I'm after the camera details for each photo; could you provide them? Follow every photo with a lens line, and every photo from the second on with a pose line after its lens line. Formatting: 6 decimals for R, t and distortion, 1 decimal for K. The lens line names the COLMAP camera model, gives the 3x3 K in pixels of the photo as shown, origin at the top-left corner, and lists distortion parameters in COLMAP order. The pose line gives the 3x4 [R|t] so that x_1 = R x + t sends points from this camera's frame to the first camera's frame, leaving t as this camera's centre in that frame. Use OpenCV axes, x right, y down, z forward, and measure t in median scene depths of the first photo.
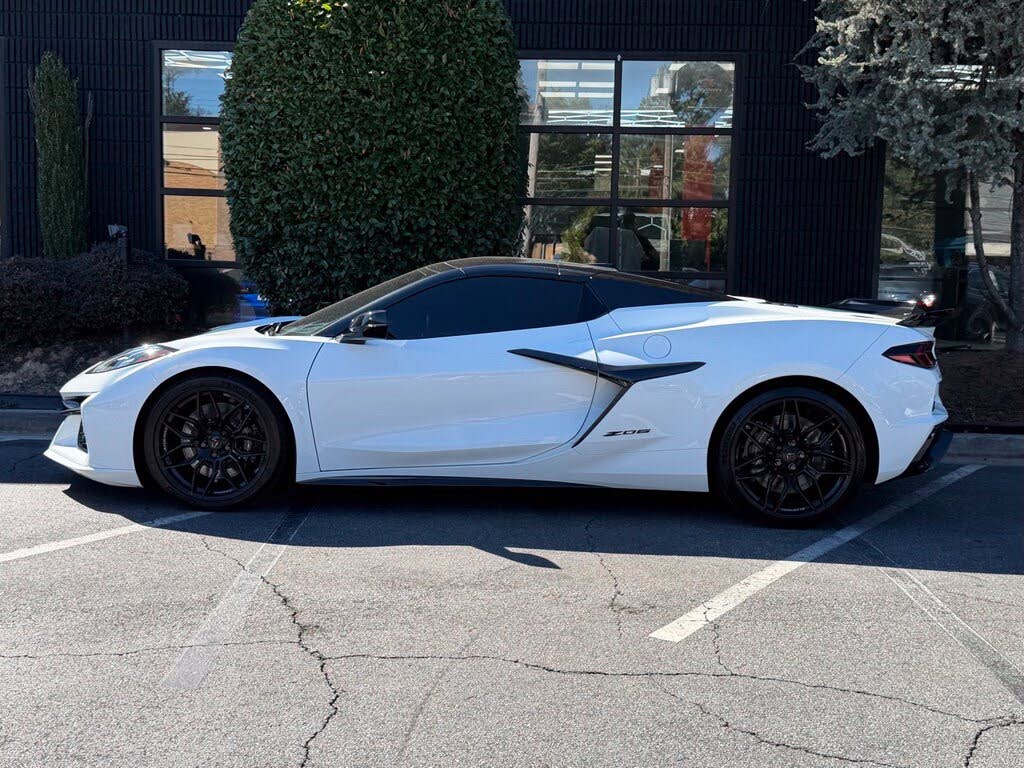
lens RADIAL K [[1272.1, 0, 515.4], [0, 1272.1, 400.0], [0, 0, 1]] dist [0.140769, 0.000000]
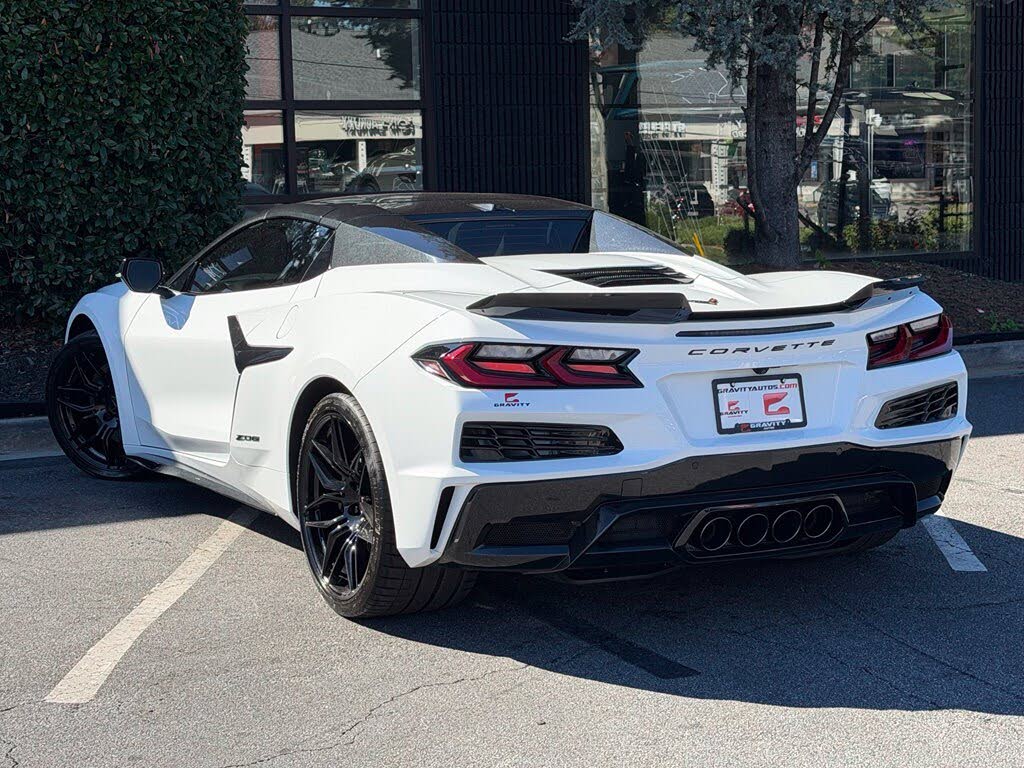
lens RADIAL K [[1851.8, 0, 514.5], [0, 1851.8, 425.3], [0, 0, 1]] dist [0.021625, 0.000000]
pose [[0.878613, -0.101723, 0.466575, -0.423328], [0.085755, 0.994775, 0.055395, -0.017766], [-0.469772, -0.008660, 0.882745, -0.051263]]
